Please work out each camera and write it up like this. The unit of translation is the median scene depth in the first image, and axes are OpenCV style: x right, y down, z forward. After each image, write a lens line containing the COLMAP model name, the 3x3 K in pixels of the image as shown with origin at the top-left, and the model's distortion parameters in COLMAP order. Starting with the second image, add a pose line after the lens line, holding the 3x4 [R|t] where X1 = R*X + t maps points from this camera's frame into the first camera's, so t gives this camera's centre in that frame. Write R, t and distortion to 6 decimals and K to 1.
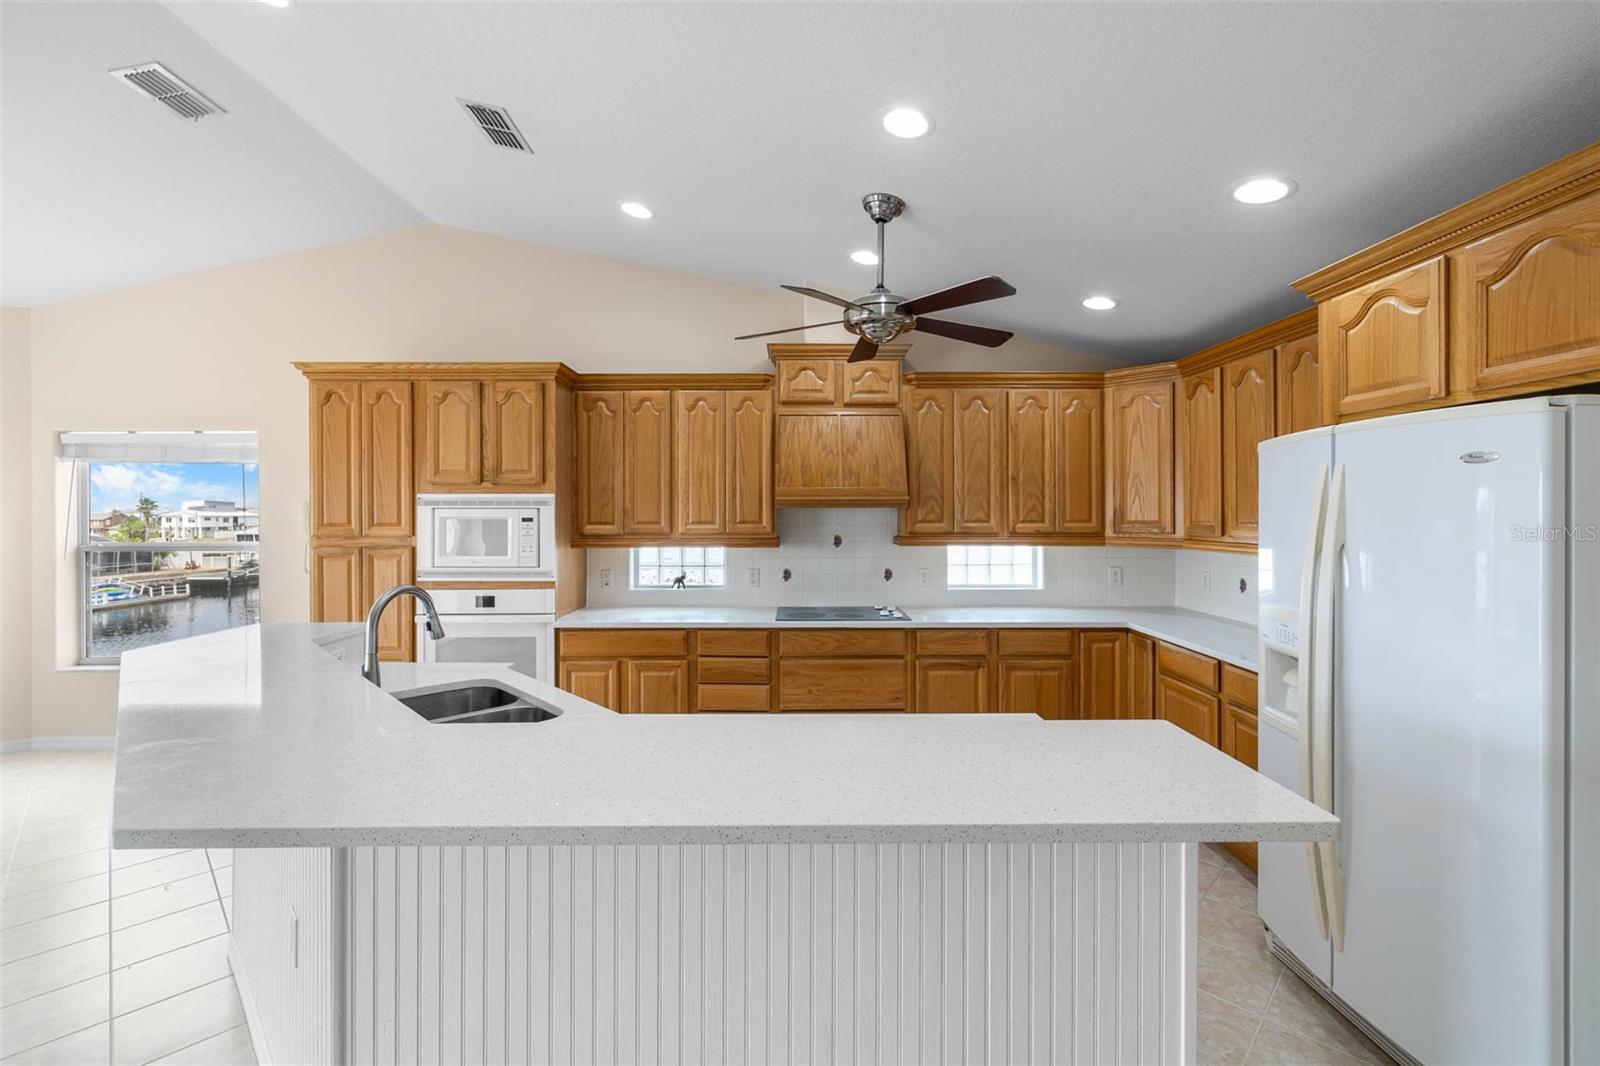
lens RADIAL K [[679.9, 0, 795.1], [0, 679.9, 516.5], [0, 0, 1]] dist [-0.000944, -0.000111]
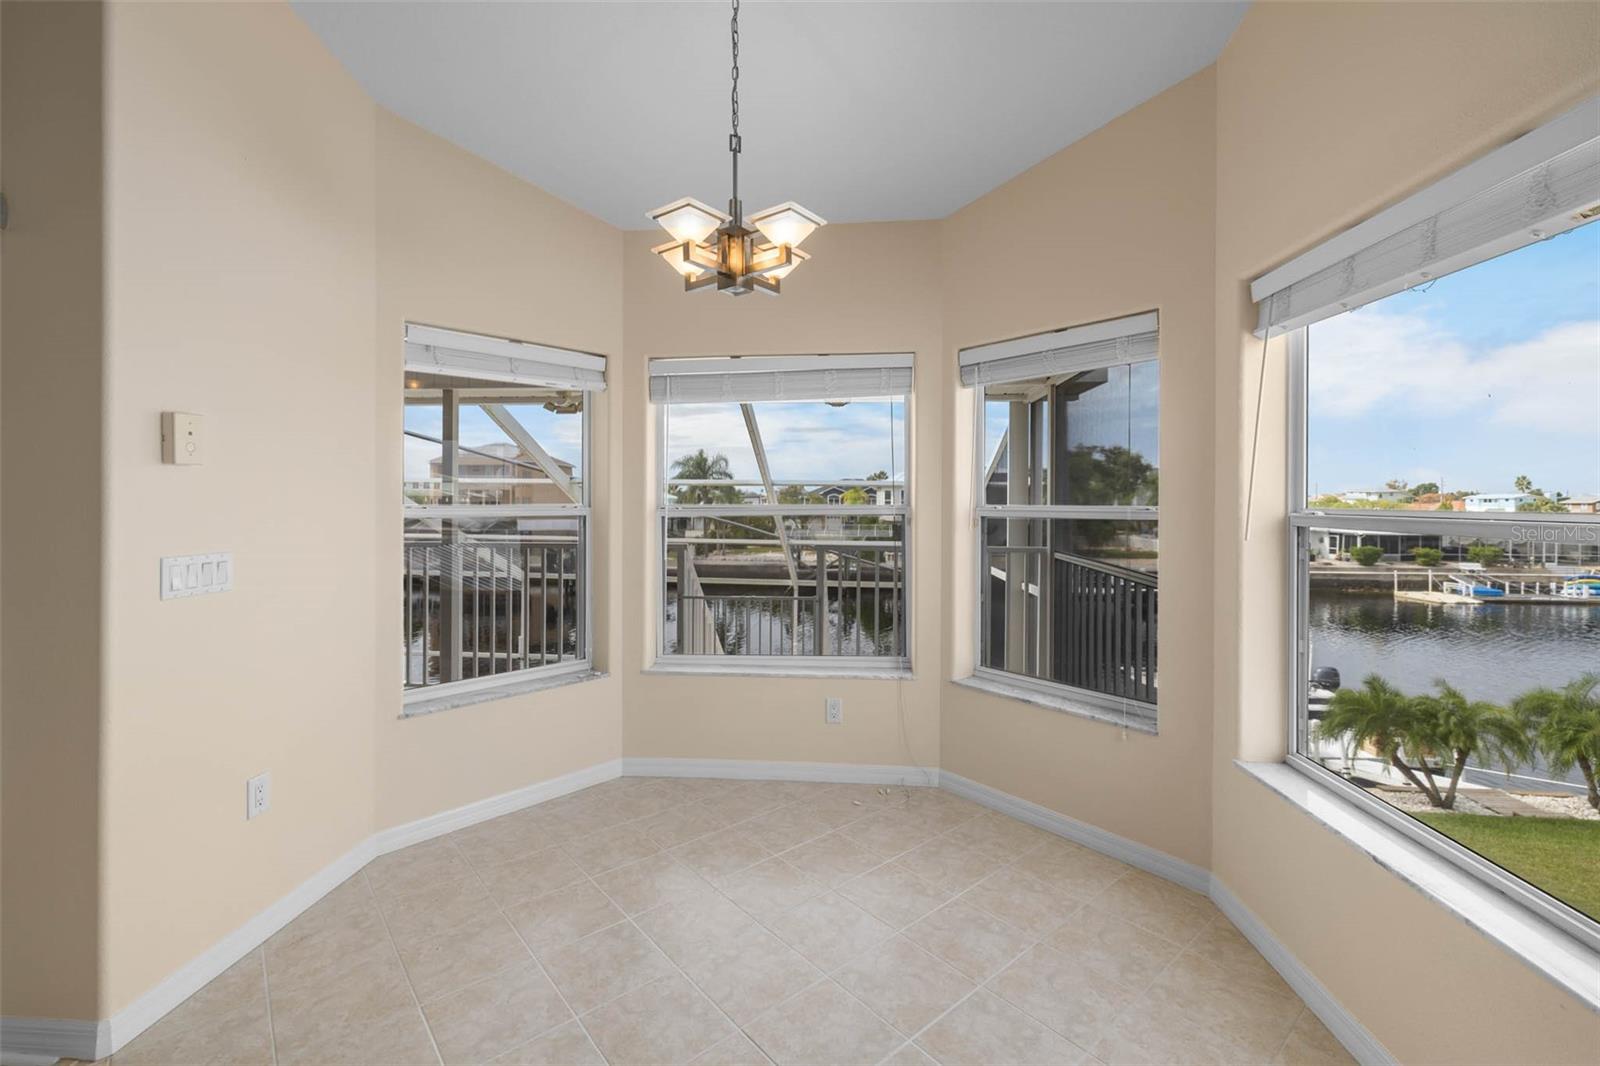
lens RADIAL K [[677.8, 0, 791.5], [0, 677.8, 496.7], [0, 0, 1]] dist [-0.000107, -0.000101]
pose [[-0.093900, 0.000994, -0.995581, -0.617206], [-0.005843, 0.999982, 0.001549, 0.037270], [0.995564, 0.005962, -0.093892, 0.786168]]
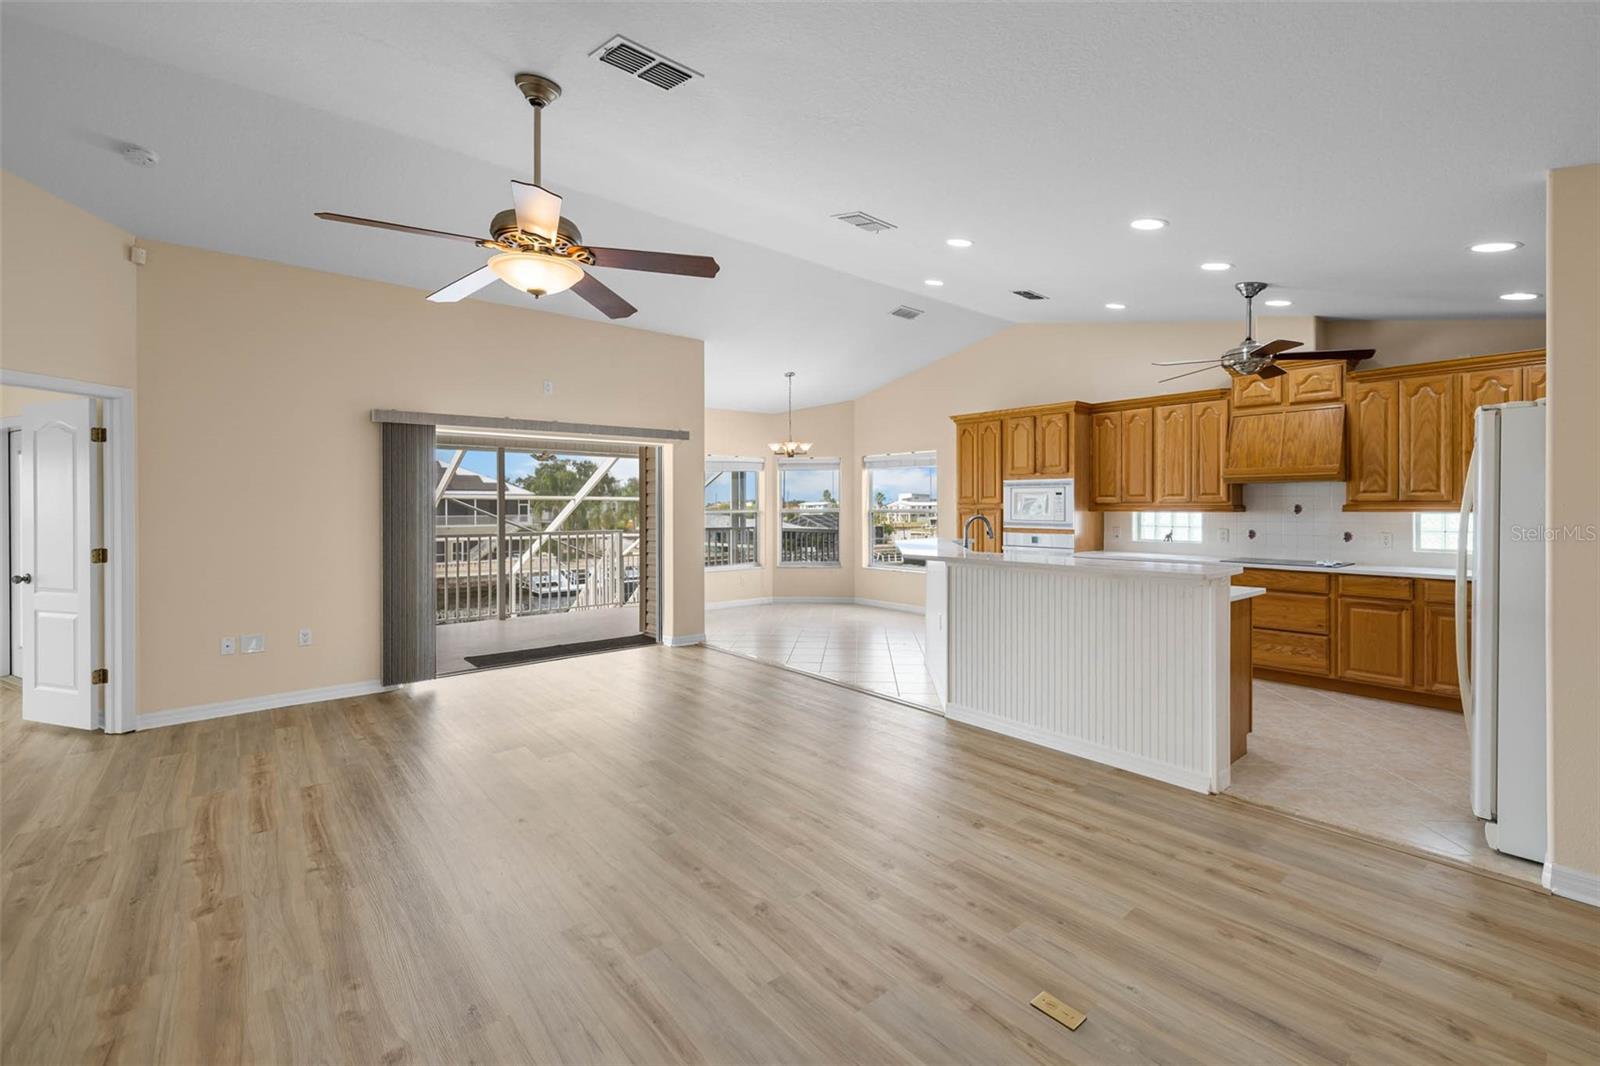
lens RADIAL K [[679.2, 0, 803.2], [0, 679.2, 507.8], [0, 0, 1]] dist [0.000392, 0.000103]
pose [[0.642132, 0.003002, -0.766588, 0.481526], [-0.001755, 0.999995, 0.002446, 0.035439], [0.766592, -0.000225, 0.642134, -0.571436]]
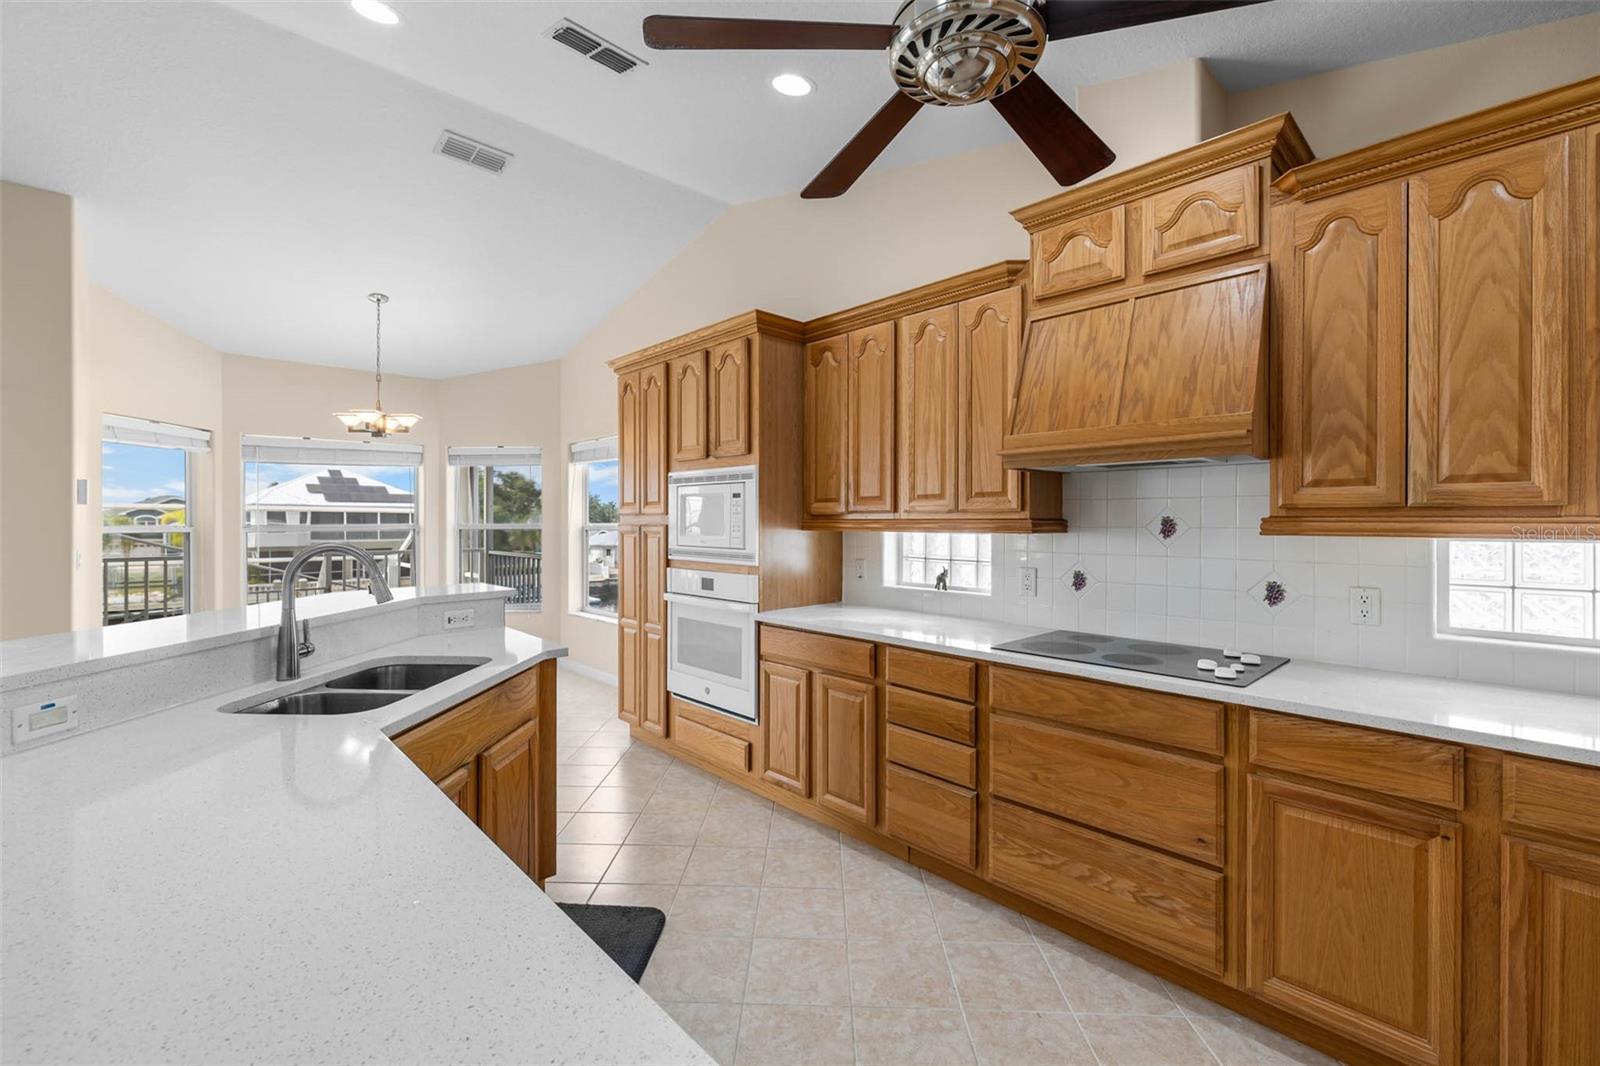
lens RADIAL K [[673.4, 0, 796.7], [0, 673.4, 522.9], [0, 0, 1]] dist [-0.000117, -0.000201]
pose [[0.683786, 0.005492, -0.729662, 0.284075], [-0.004776, 0.999984, 0.003050, 0.035130], [0.729667, 0.001399, 0.683801, 0.423557]]
